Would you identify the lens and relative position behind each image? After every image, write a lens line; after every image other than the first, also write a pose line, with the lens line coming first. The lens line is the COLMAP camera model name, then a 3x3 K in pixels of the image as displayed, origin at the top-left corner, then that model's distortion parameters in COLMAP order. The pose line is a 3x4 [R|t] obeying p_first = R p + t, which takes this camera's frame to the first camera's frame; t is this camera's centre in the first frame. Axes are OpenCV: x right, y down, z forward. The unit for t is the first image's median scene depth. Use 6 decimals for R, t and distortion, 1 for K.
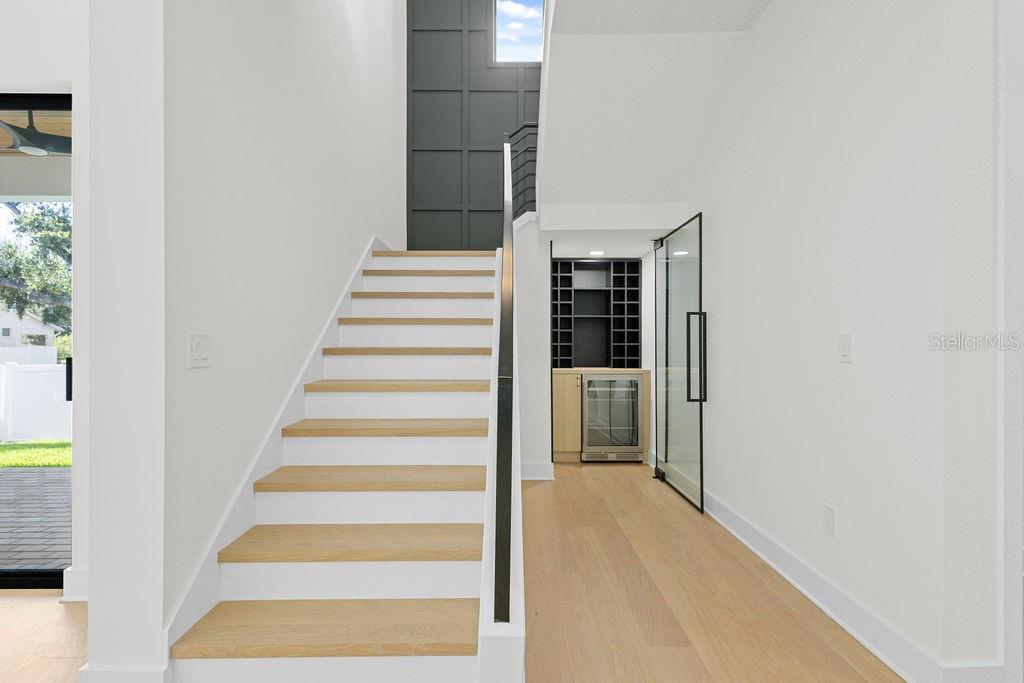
lens RADIAL K [[474.4, 0, 507.9], [0, 474.4, 341.2], [0, 0, 1]] dist [0.001121, -0.000593]
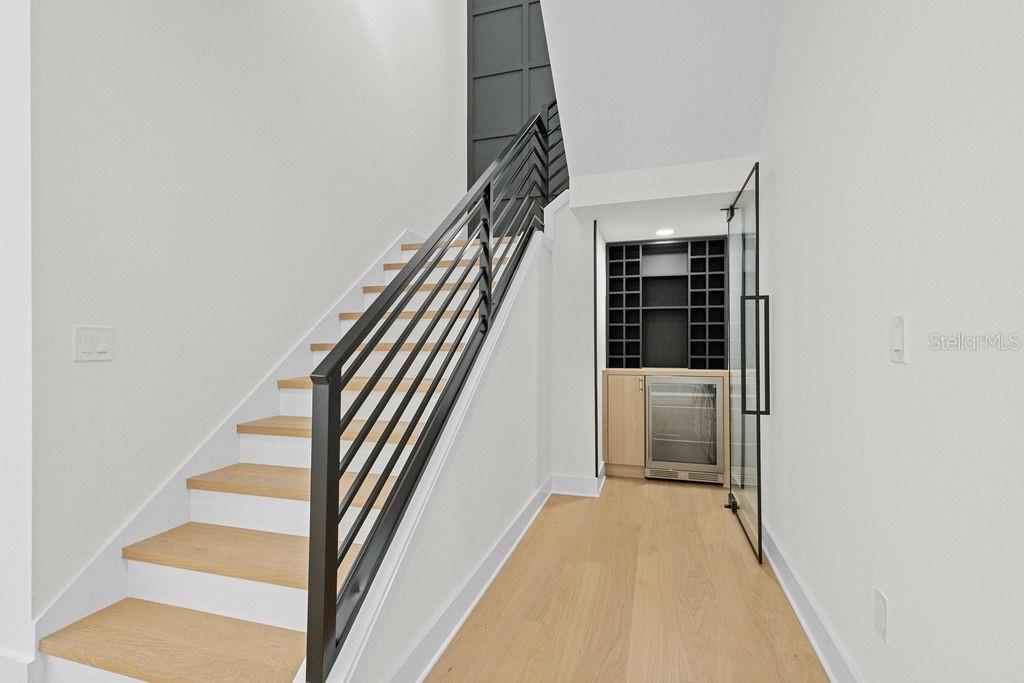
lens RADIAL K [[474.4, 0, 507.9], [0, 474.4, 341.2], [0, 0, 1]] dist [0.001121, -0.000593]
pose [[0.954353, -0.003891, -0.298655, 0.180659], [0.004319, 0.999990, 0.000774, 0.006361], [0.298649, -0.002029, 0.954361, 0.117103]]
